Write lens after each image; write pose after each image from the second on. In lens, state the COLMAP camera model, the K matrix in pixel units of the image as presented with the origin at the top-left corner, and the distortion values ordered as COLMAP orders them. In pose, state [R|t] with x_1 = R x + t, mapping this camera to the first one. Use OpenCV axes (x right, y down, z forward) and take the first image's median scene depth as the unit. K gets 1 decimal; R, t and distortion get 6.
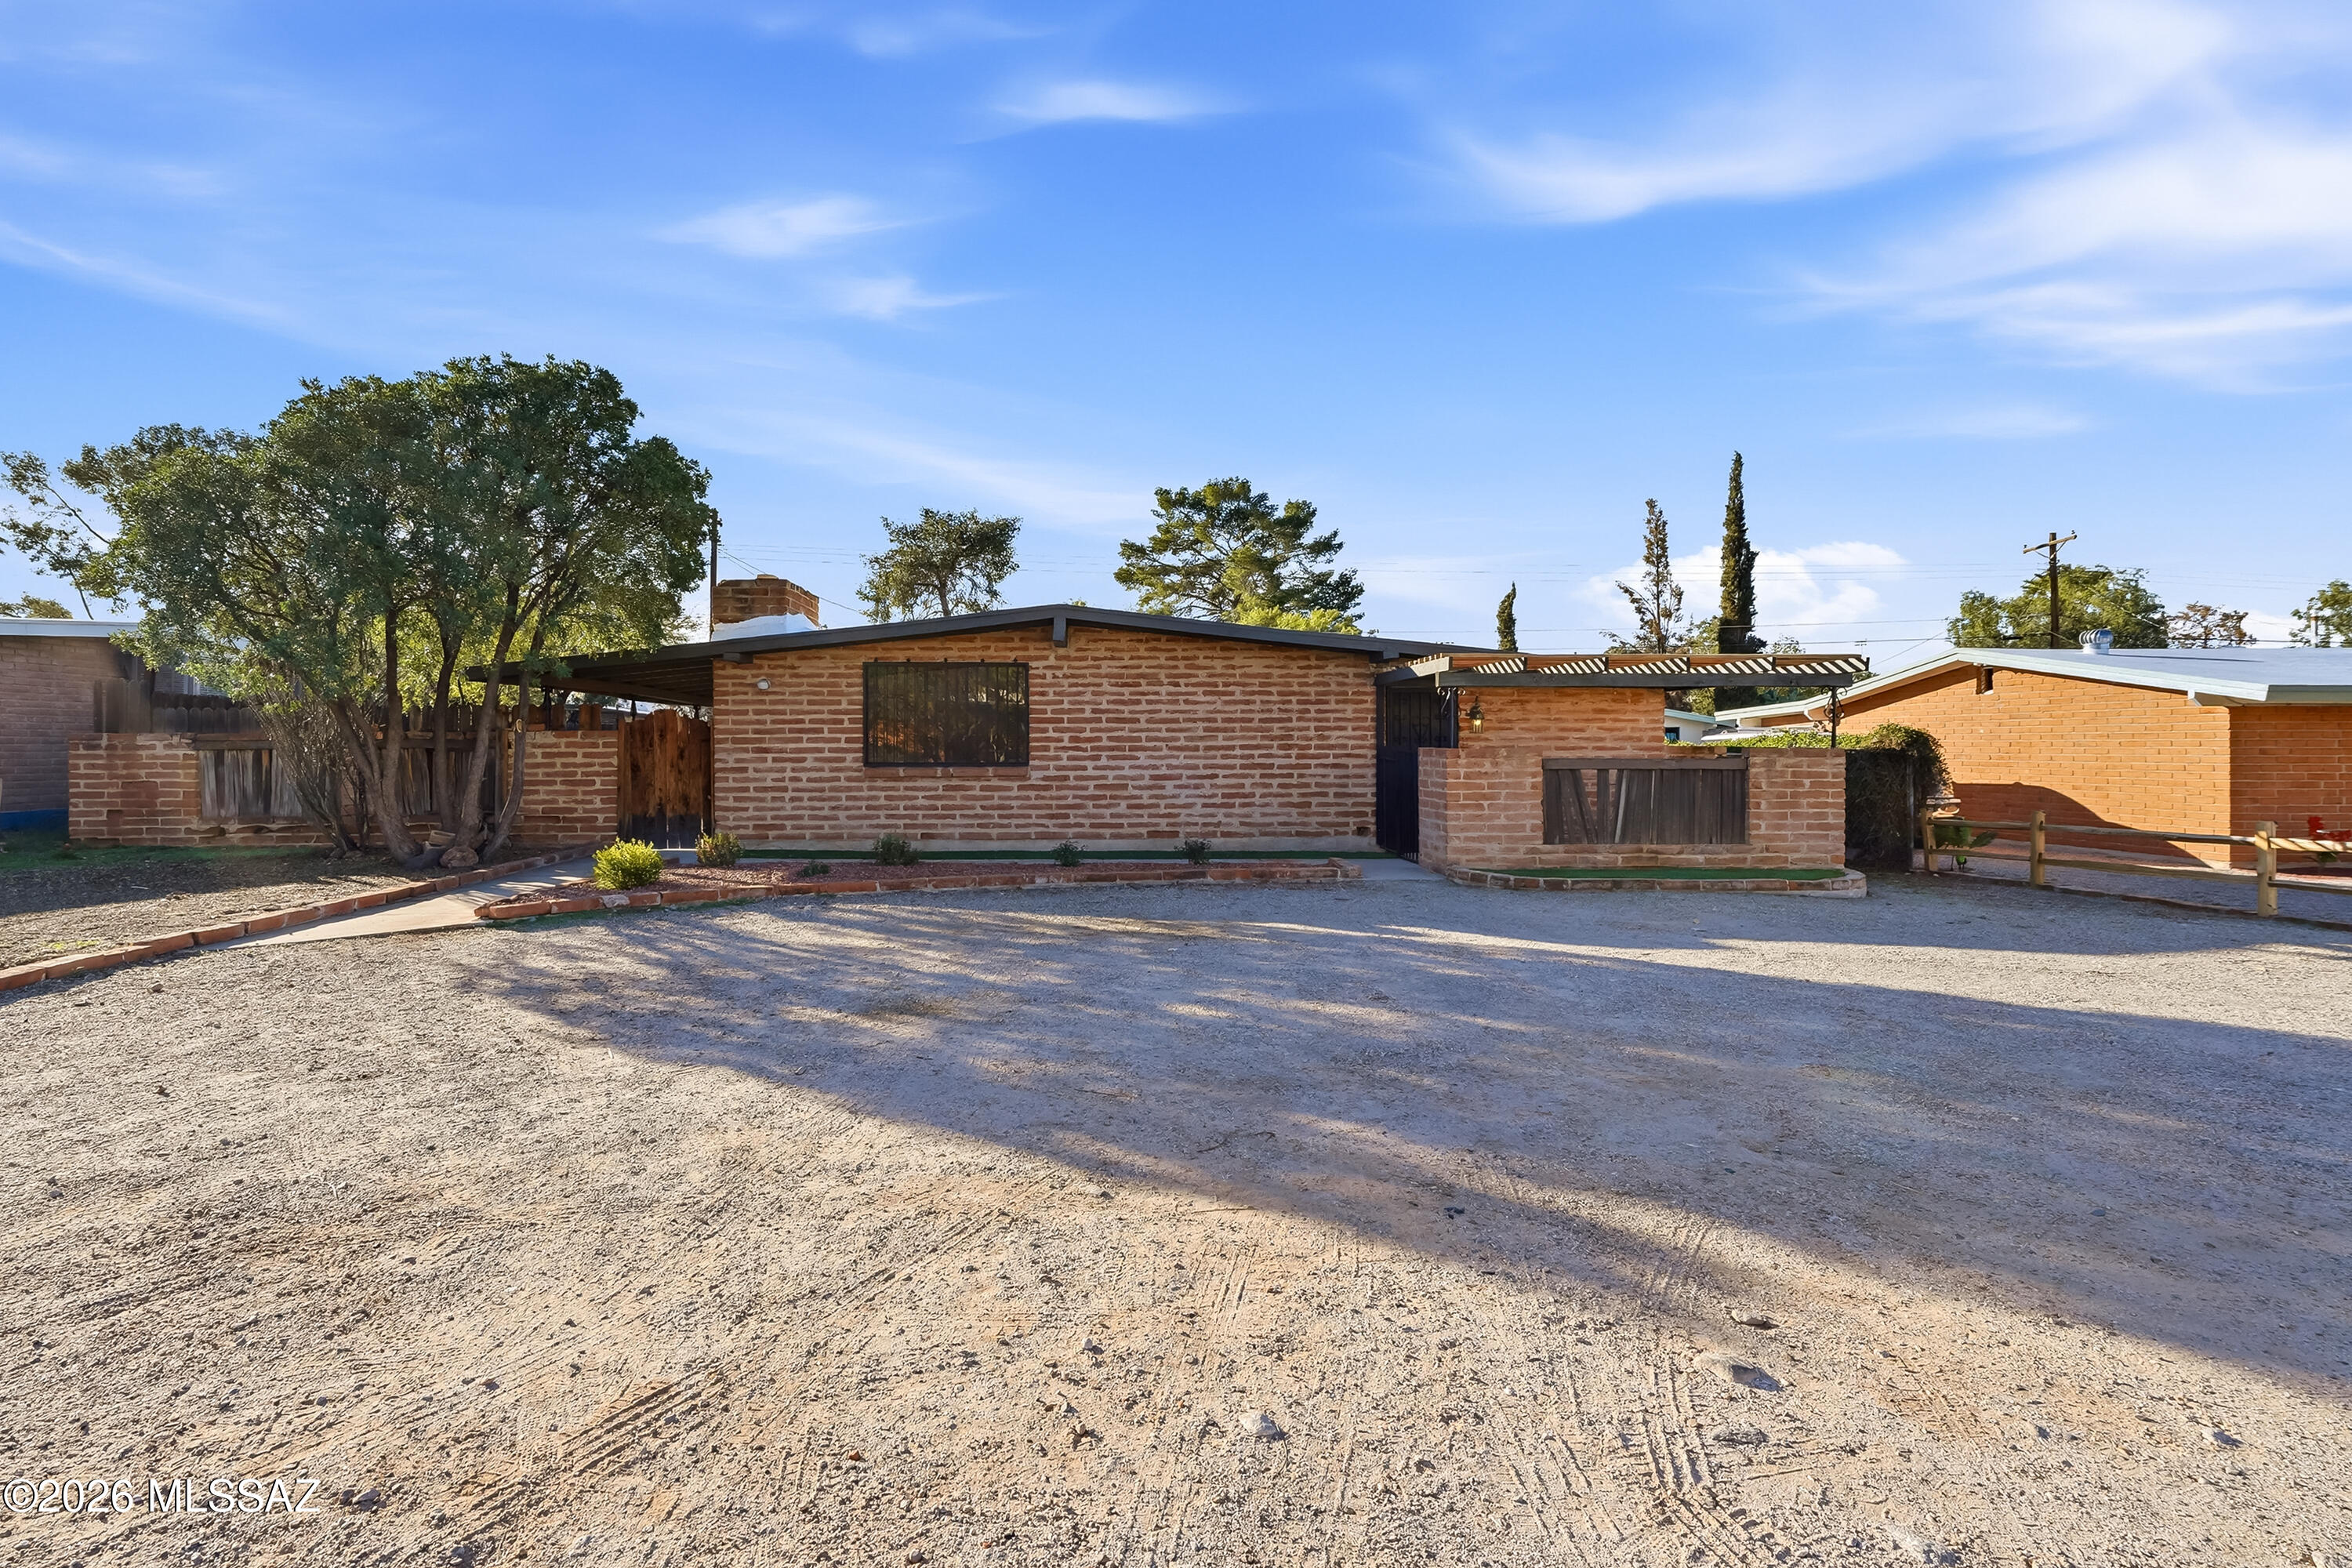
lens RADIAL K [[1091.8, 0, 1174.9], [0, 1091.8, 770.1], [0, 0, 1]] dist [0.004335, 0.000144]
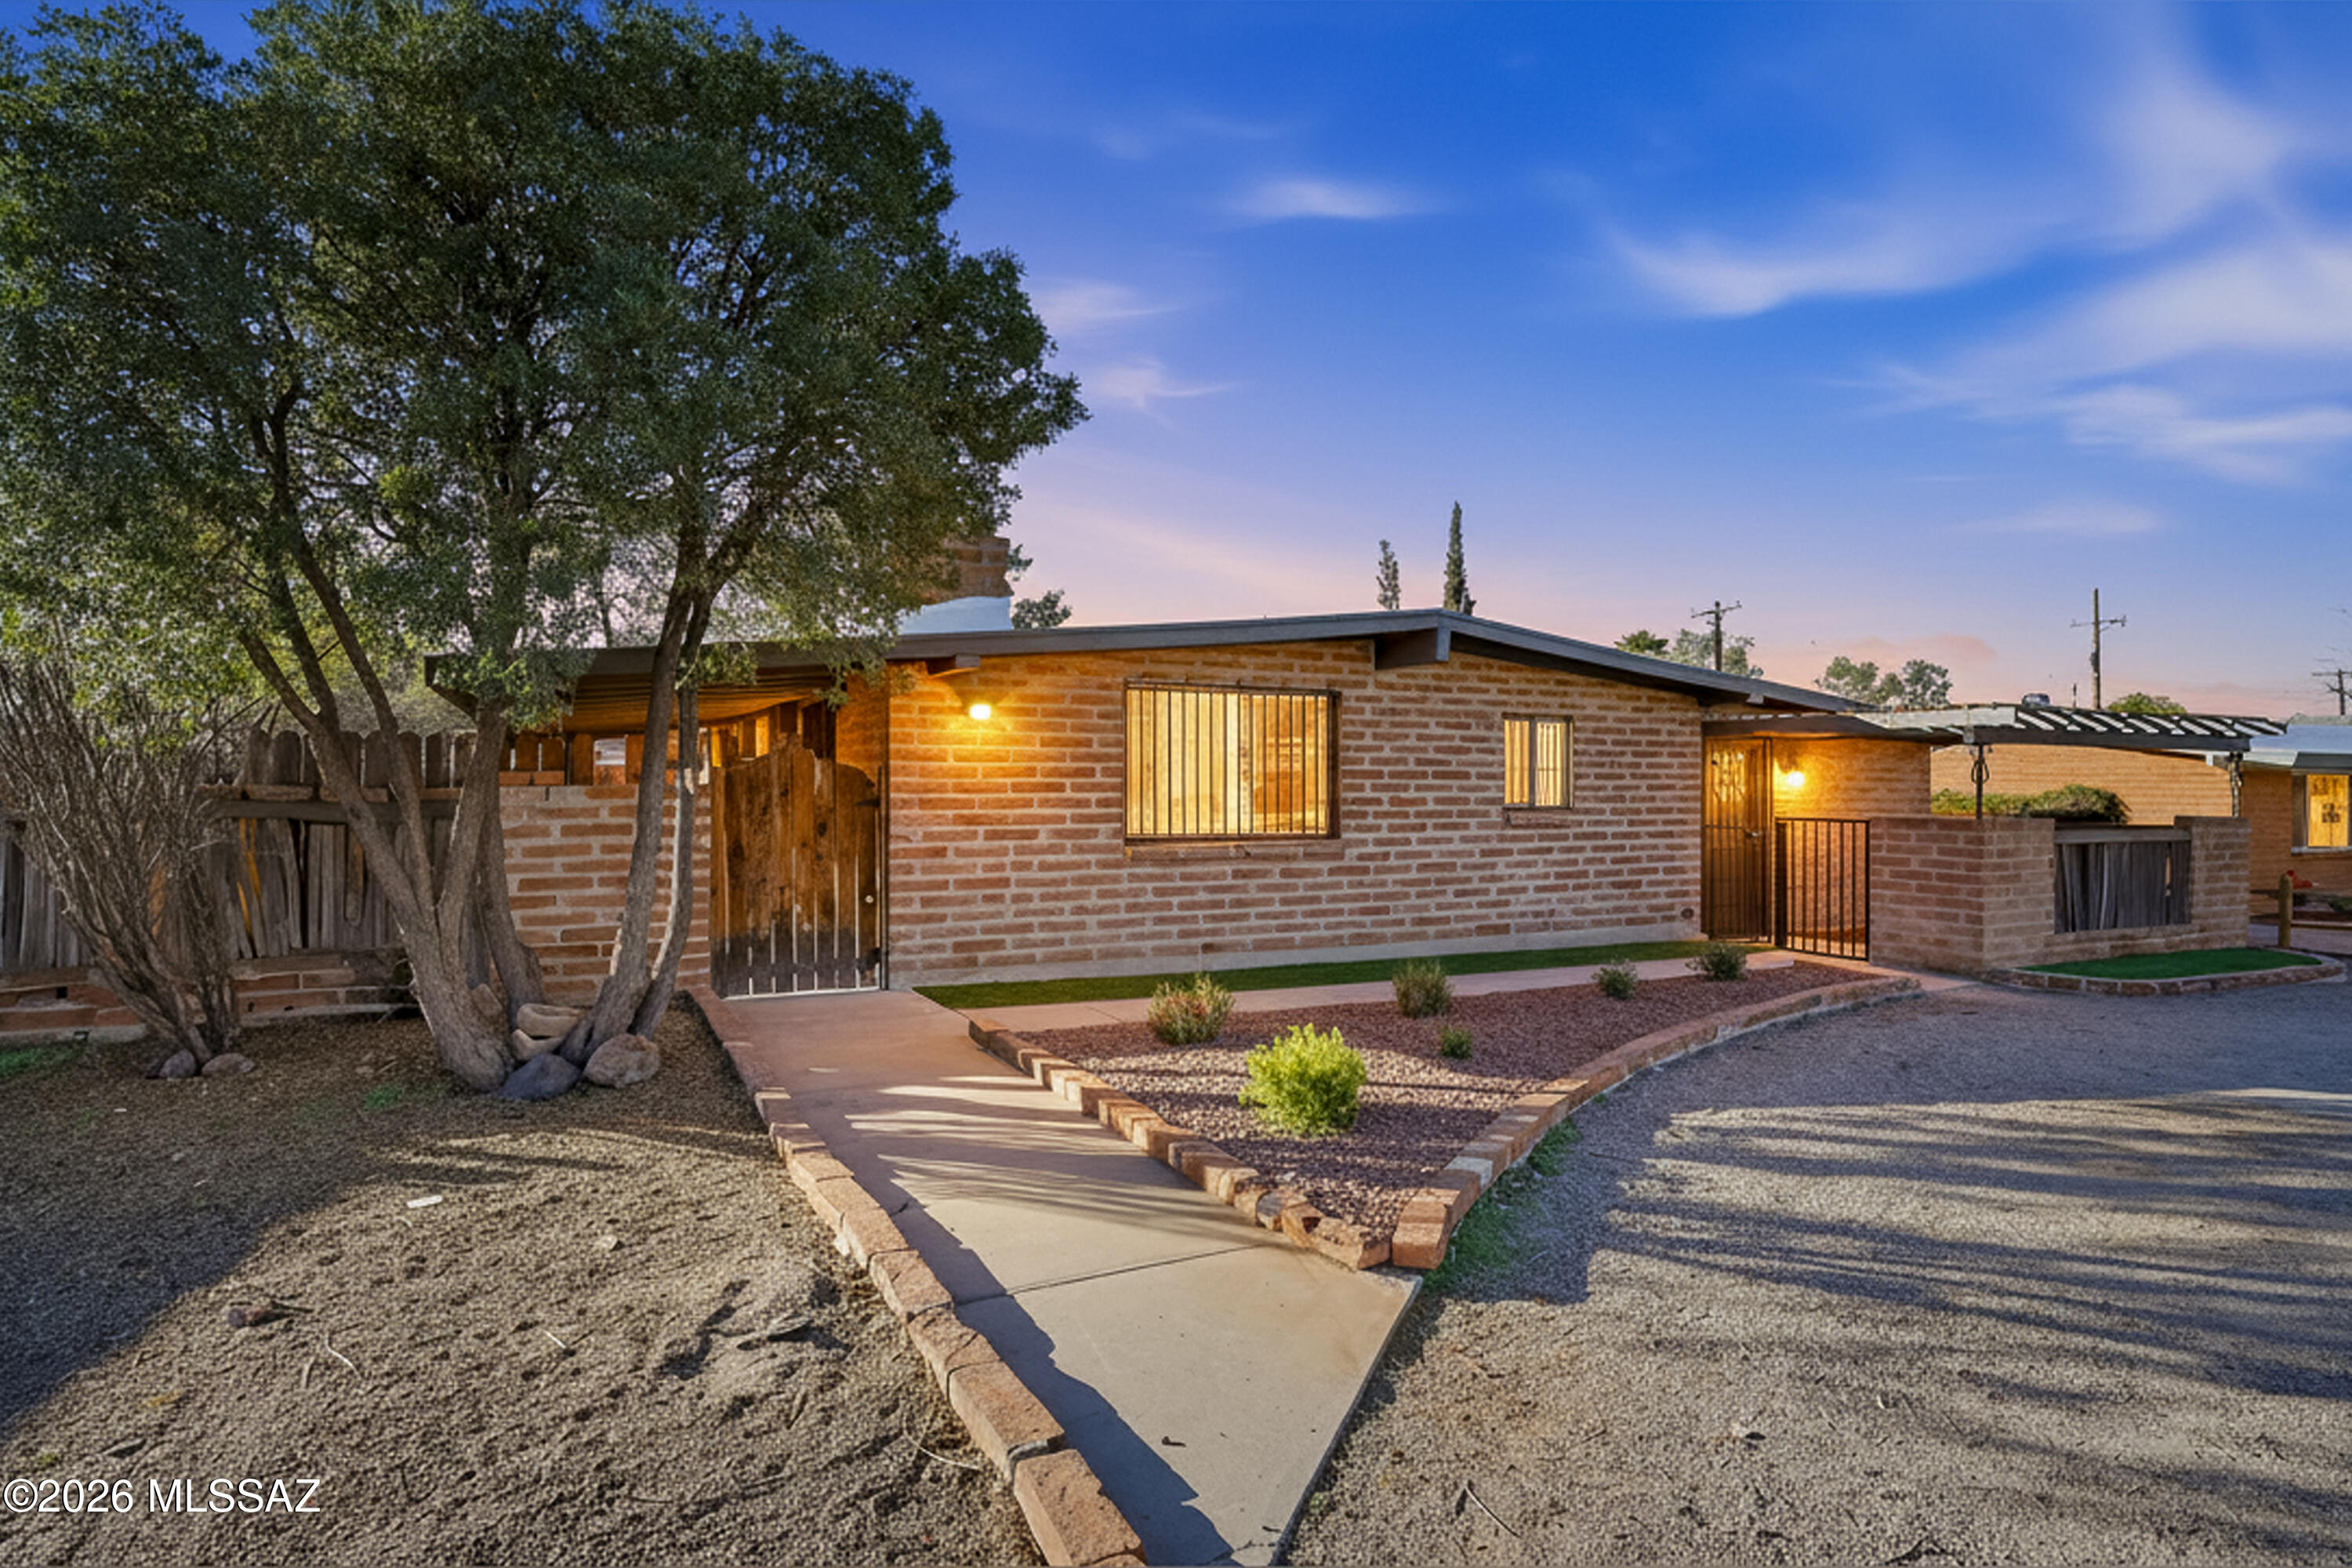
lens RADIAL K [[1161.1, 0, 1176.0], [0, 1161.1, 798.9], [0, 0, 1]] dist [0.001208, 0.000139]
pose [[0.921691, 0.001590, 0.387920, -0.517339], [0.000660, 0.999984, -0.005668, -0.025531], [-0.387923, 0.005480, 0.921675, 0.360559]]
